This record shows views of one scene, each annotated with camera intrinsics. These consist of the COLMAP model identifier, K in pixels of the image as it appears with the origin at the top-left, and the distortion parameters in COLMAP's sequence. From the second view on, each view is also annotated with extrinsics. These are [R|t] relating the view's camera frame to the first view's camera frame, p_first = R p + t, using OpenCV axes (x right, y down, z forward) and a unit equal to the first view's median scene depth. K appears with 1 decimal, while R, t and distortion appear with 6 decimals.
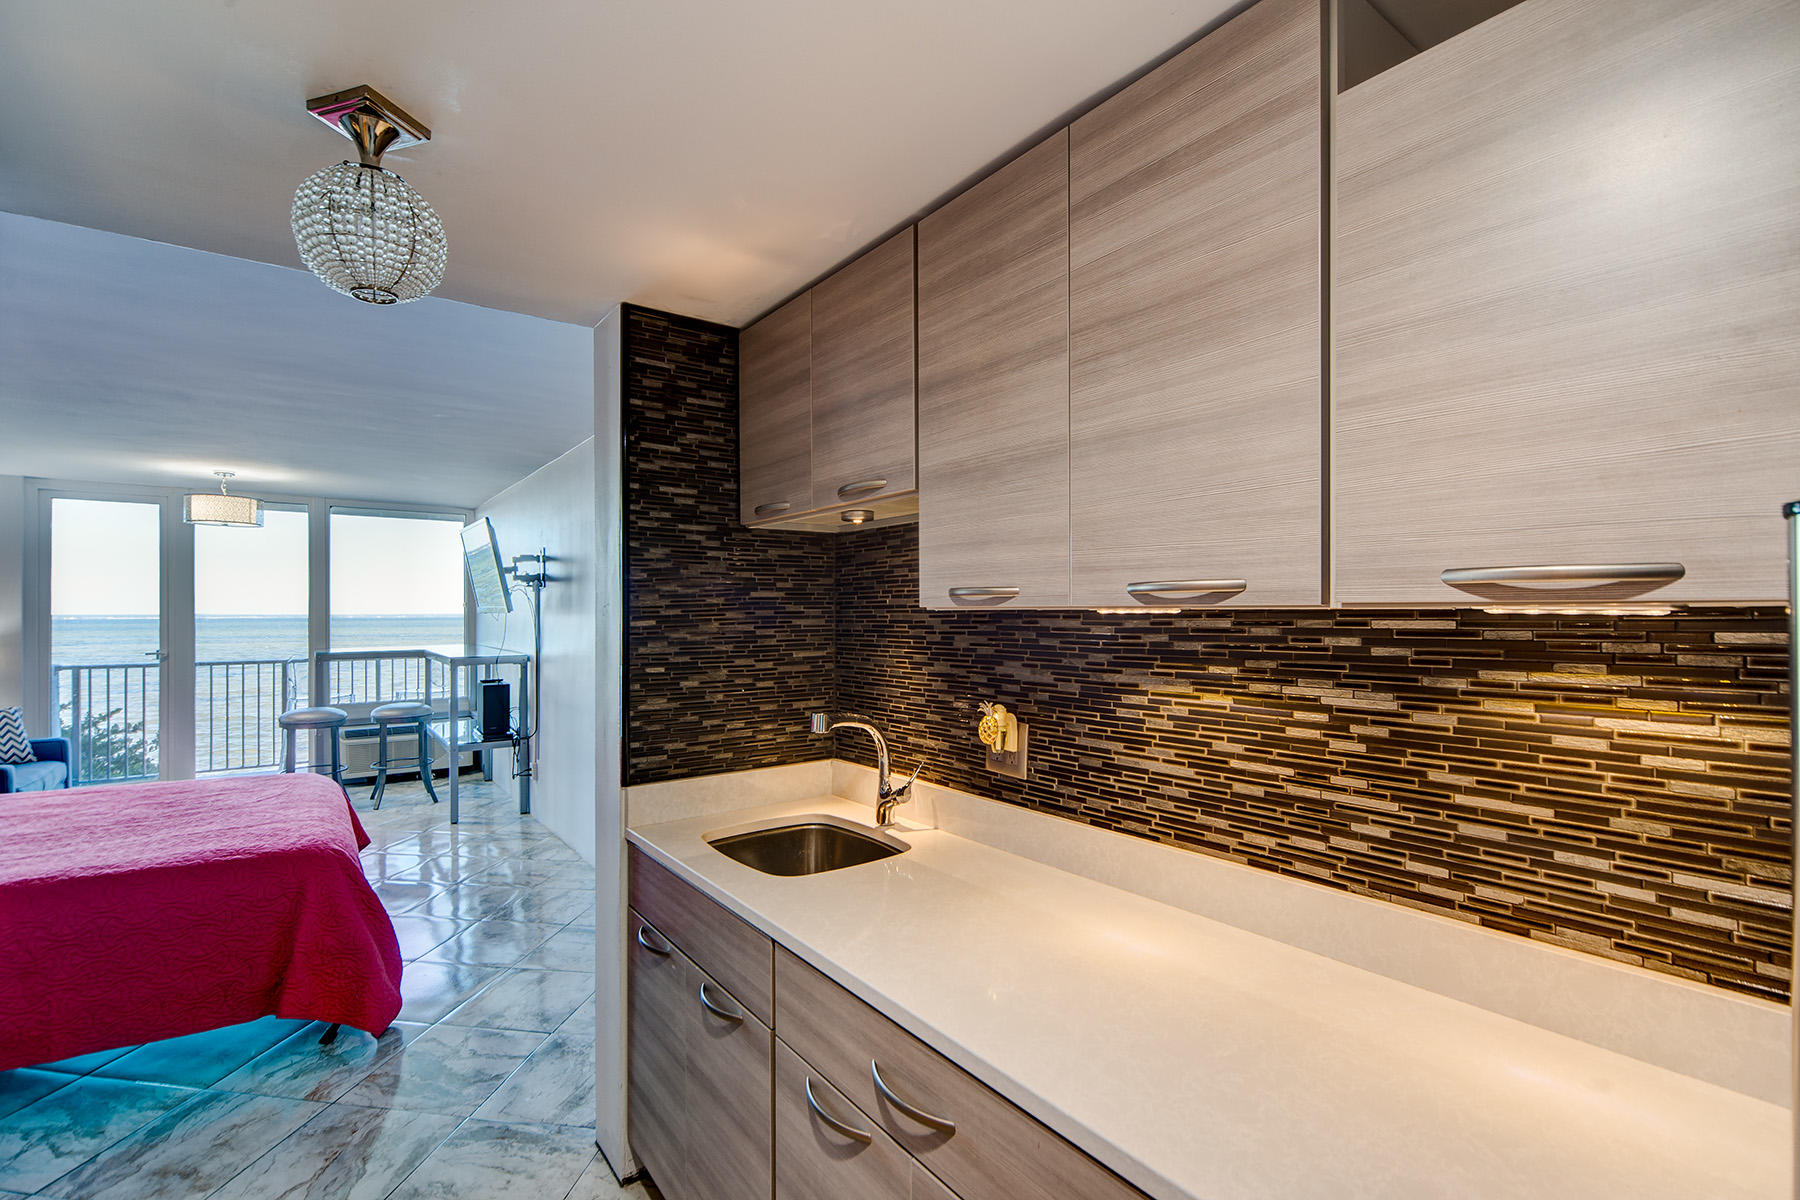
lens RADIAL K [[765.6, 0, 891.3], [0, 765.6, 601.3], [0, 0, 1]] dist [-0.003423, -0.000245]
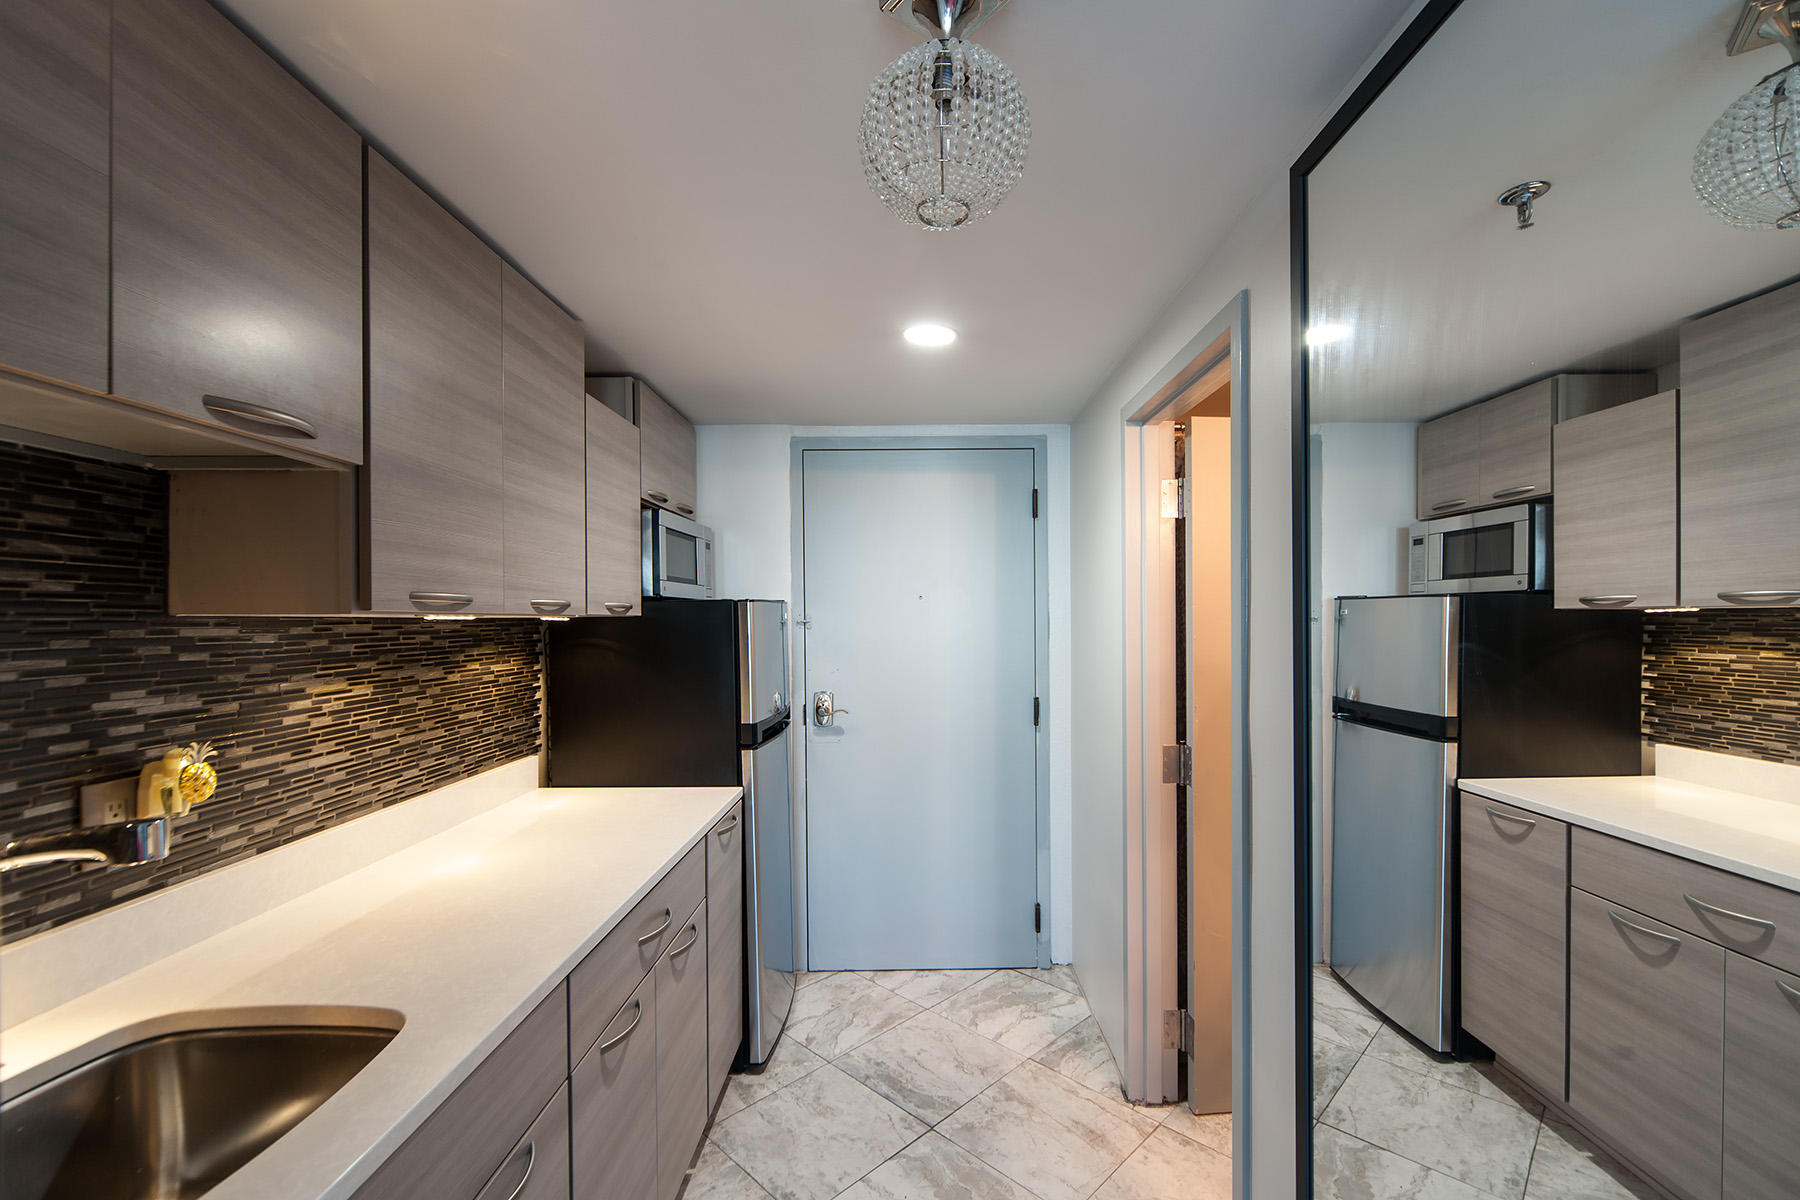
lens RADIAL K [[765.6, 0, 899.4], [0, 765.6, 602.8], [0, 0, 1]] dist [-0.003423, -0.000245]
pose [[-0.780867, 0.028288, 0.624057, -1.001282], [0.007269, 0.999318, -0.036203, 0.037010], [-0.624655, -0.023733, -0.780540, 1.371631]]
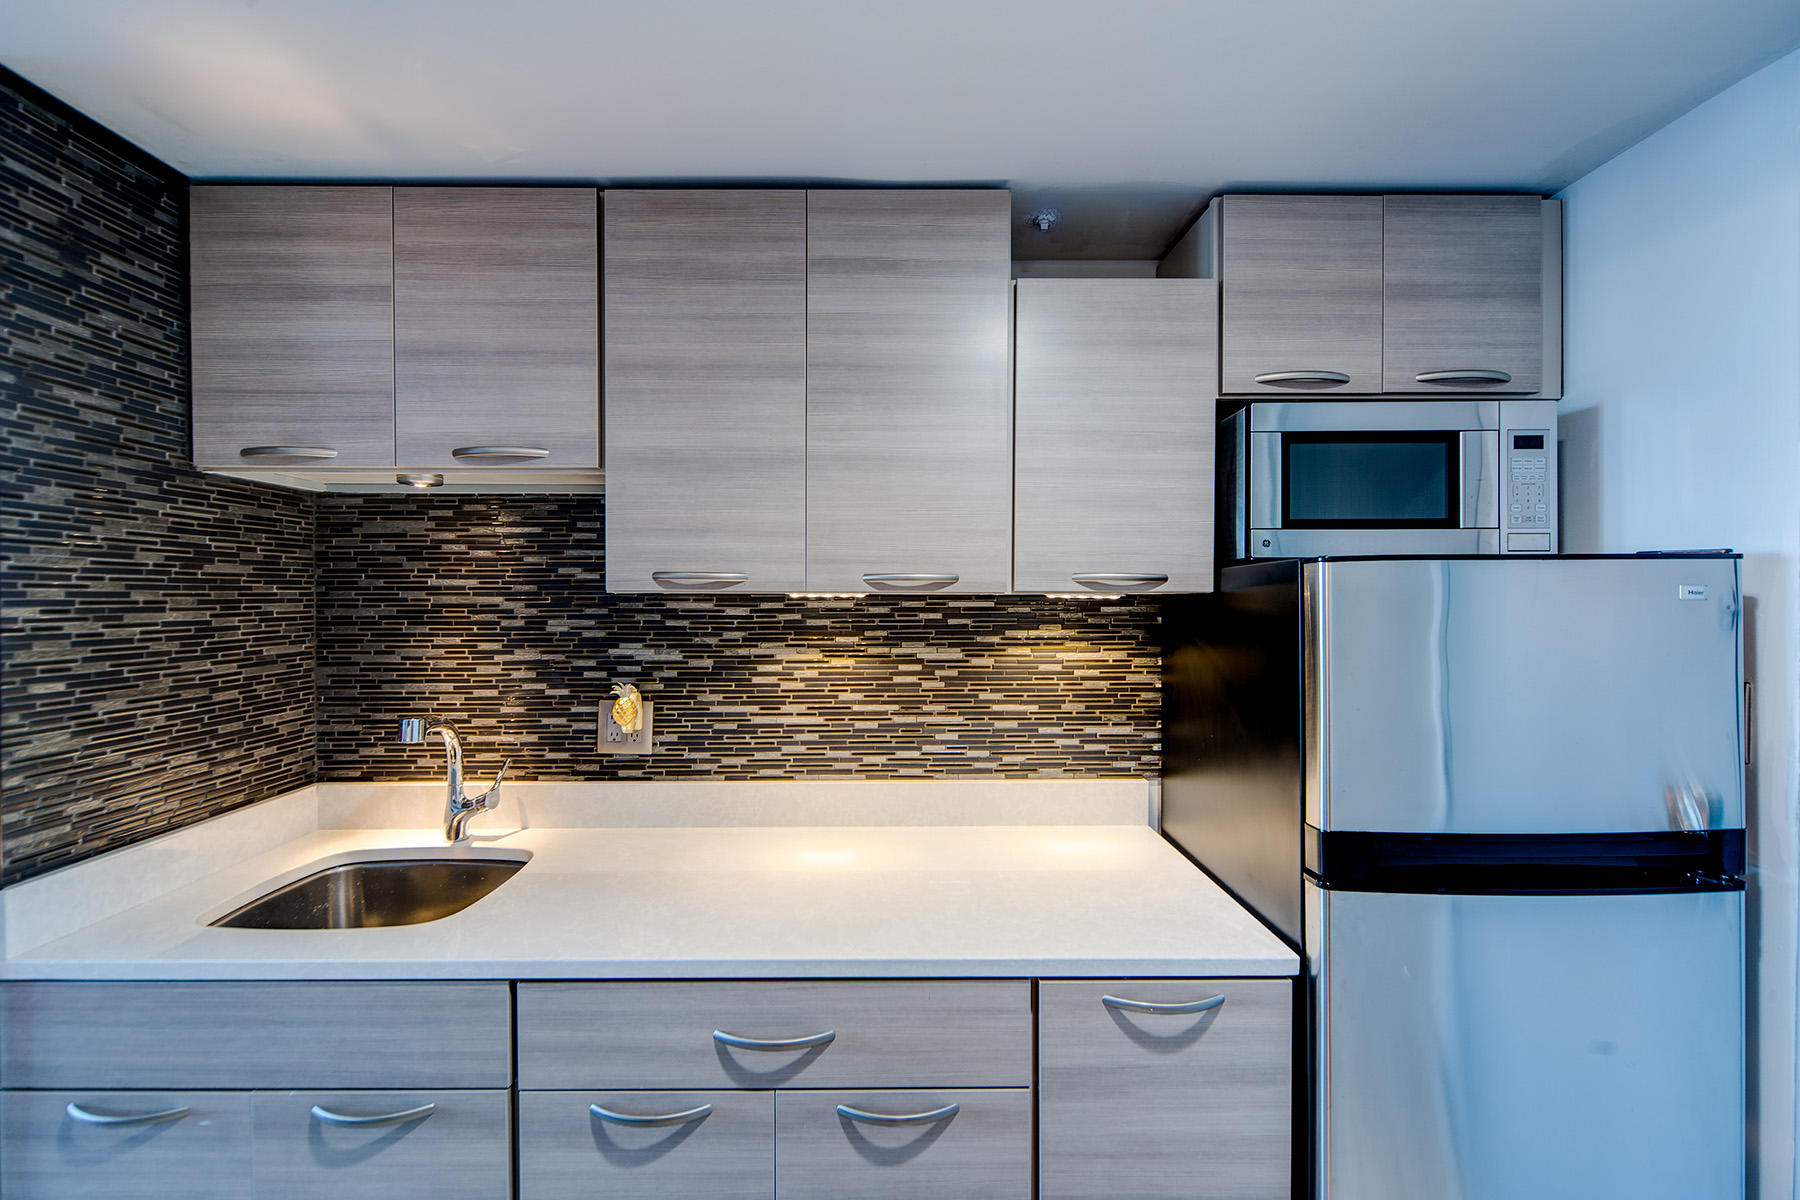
lens RADIAL K [[702.7, 0, 881.3], [0, 702.7, 593.1], [0, 0, 1]] dist [-0.003777, -0.000400]
pose [[0.608847, 0.006397, 0.793262, -0.482605], [-0.014785, 0.999885, 0.003285, 0.003680], [-0.793150, -0.013729, 0.608872, 0.194791]]
